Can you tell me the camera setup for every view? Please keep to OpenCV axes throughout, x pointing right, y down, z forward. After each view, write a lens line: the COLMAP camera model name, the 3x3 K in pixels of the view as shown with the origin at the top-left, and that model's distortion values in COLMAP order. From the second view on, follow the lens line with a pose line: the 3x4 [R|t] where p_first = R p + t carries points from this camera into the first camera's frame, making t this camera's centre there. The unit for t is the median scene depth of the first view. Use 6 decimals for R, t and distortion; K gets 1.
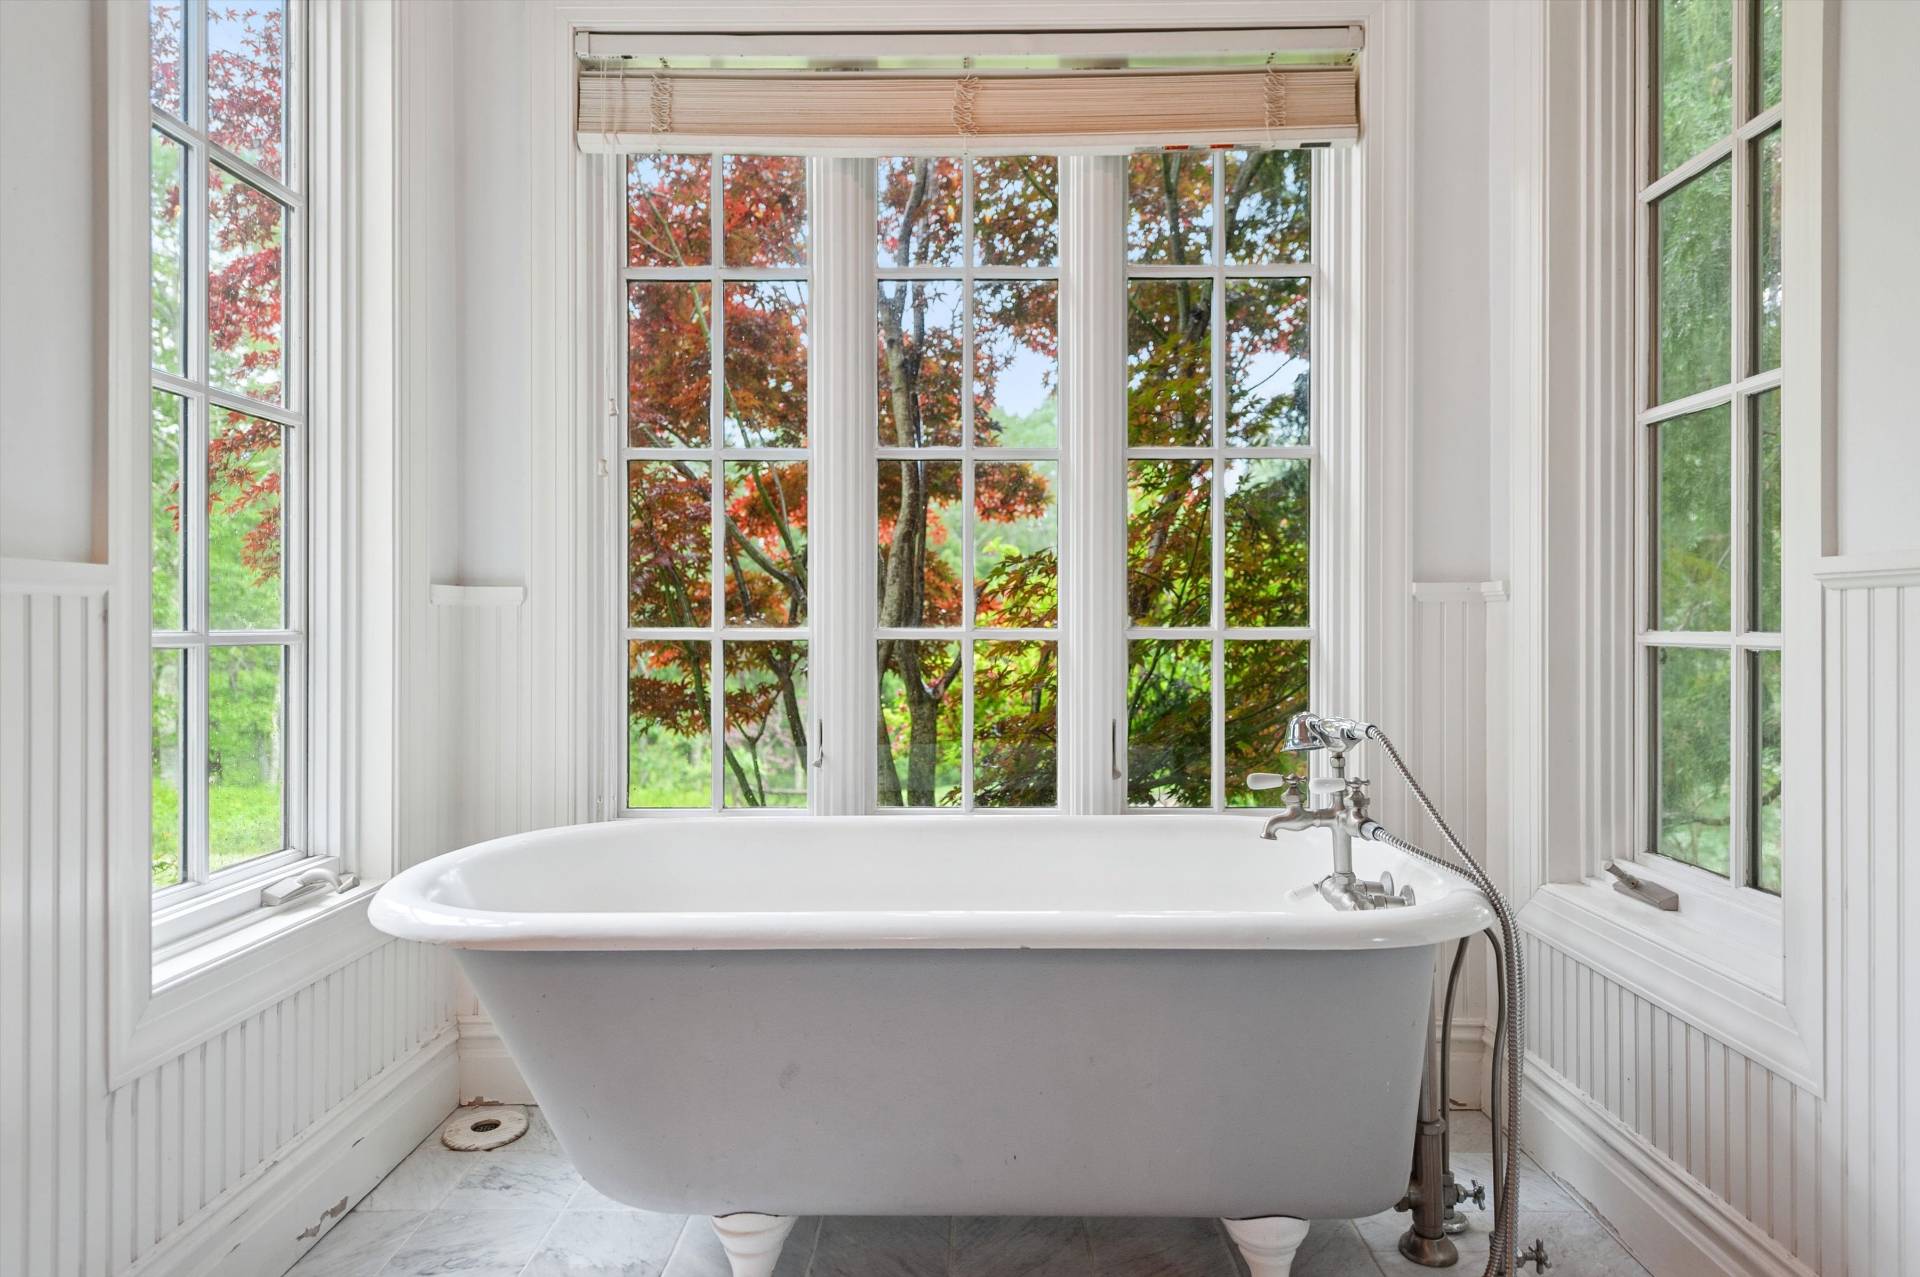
lens RADIAL K [[1141.1, 0, 965.7], [0, 1141.1, 630.3], [0, 0, 1]] dist [-0.001376, -0.001959]
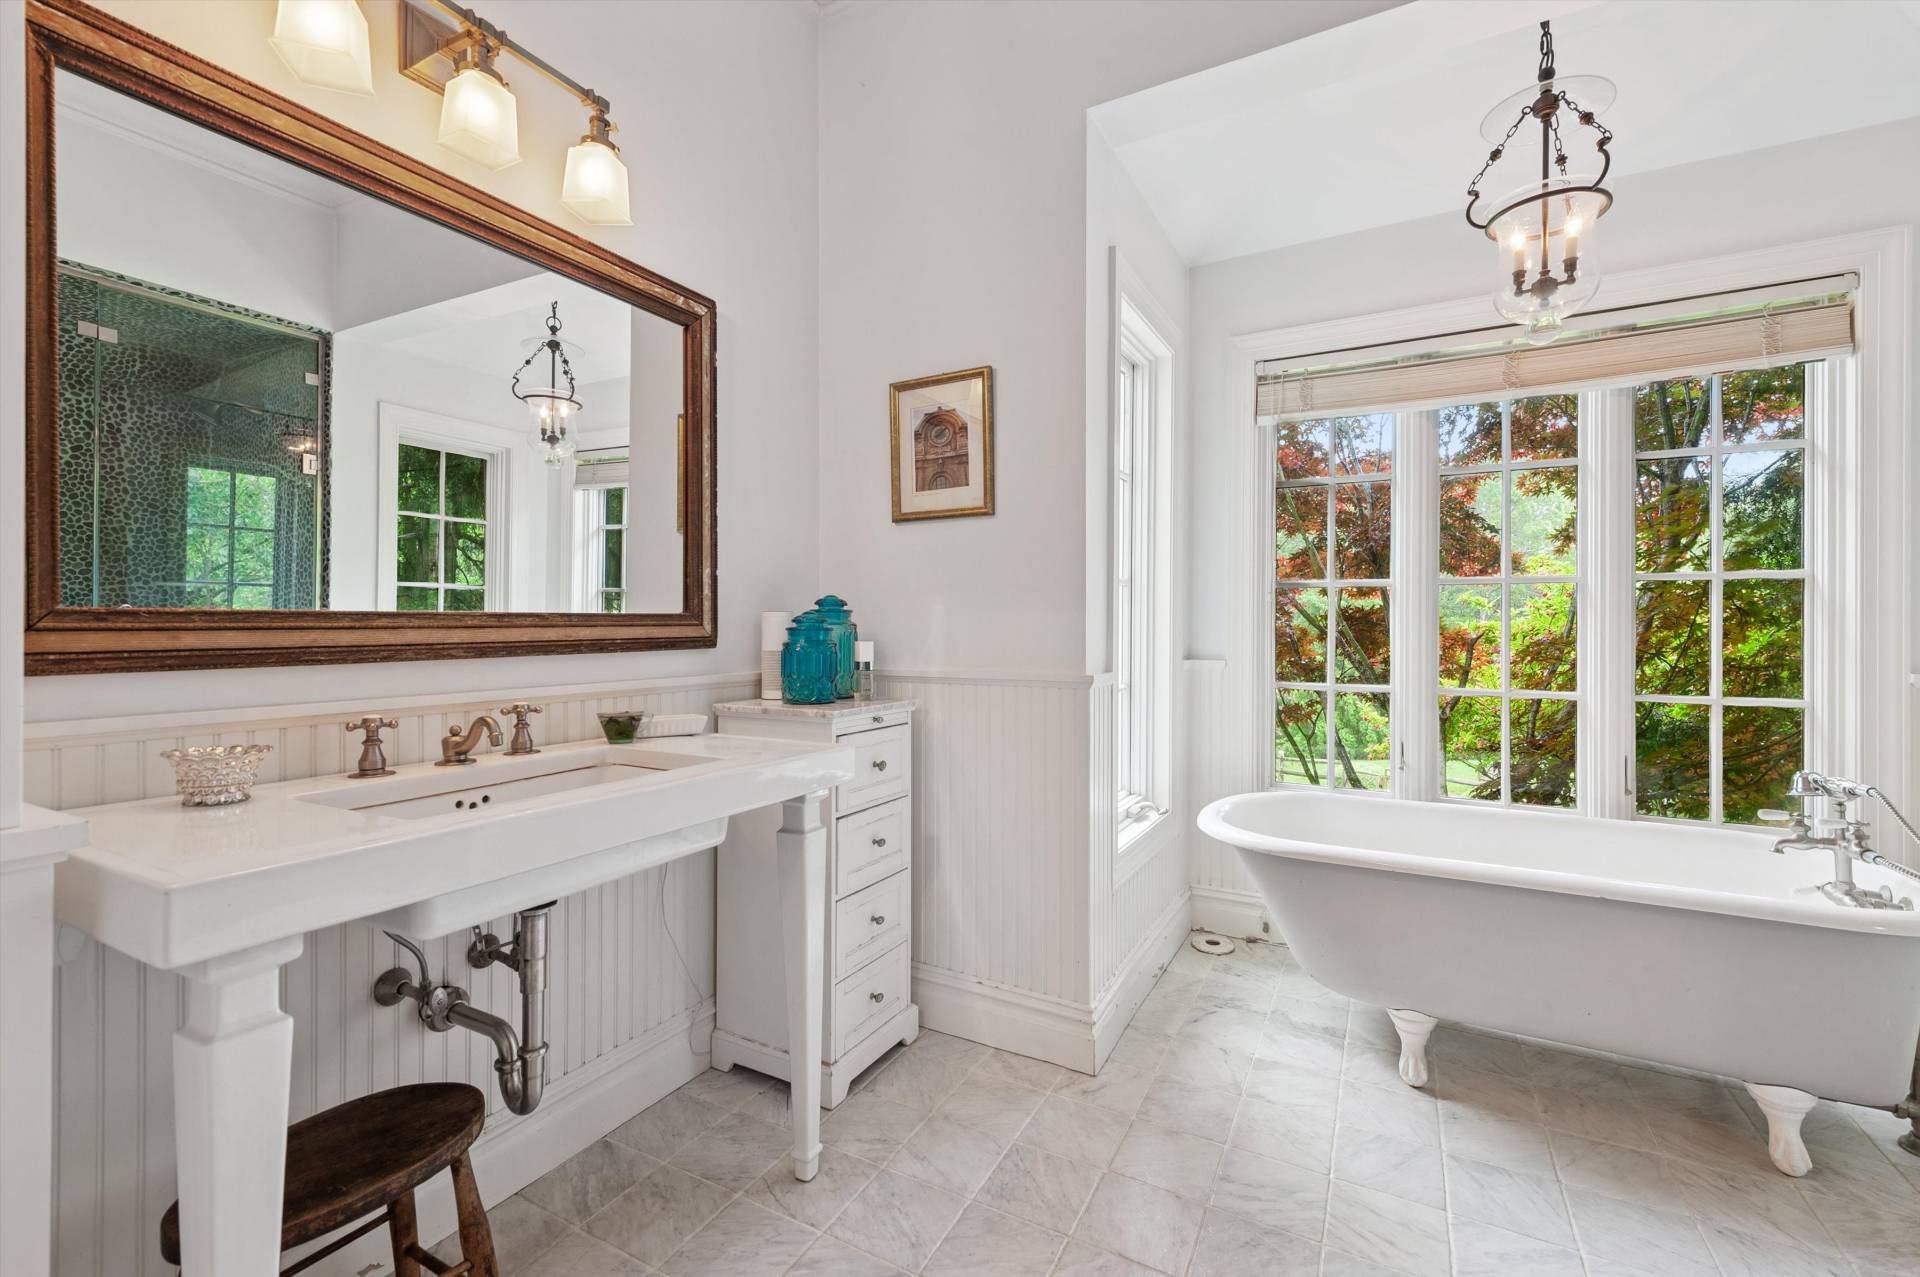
lens RADIAL K [[794.3, 0, 959.8], [0, 794.3, 626.5], [0, 0, 1]] dist [0.001060, -0.000582]
pose [[0.877361, 0.002989, -0.479821, -0.174266], [-0.008260, 0.999927, -0.008874, -0.096202], [0.479760, 0.011749, 0.877321, -0.441979]]
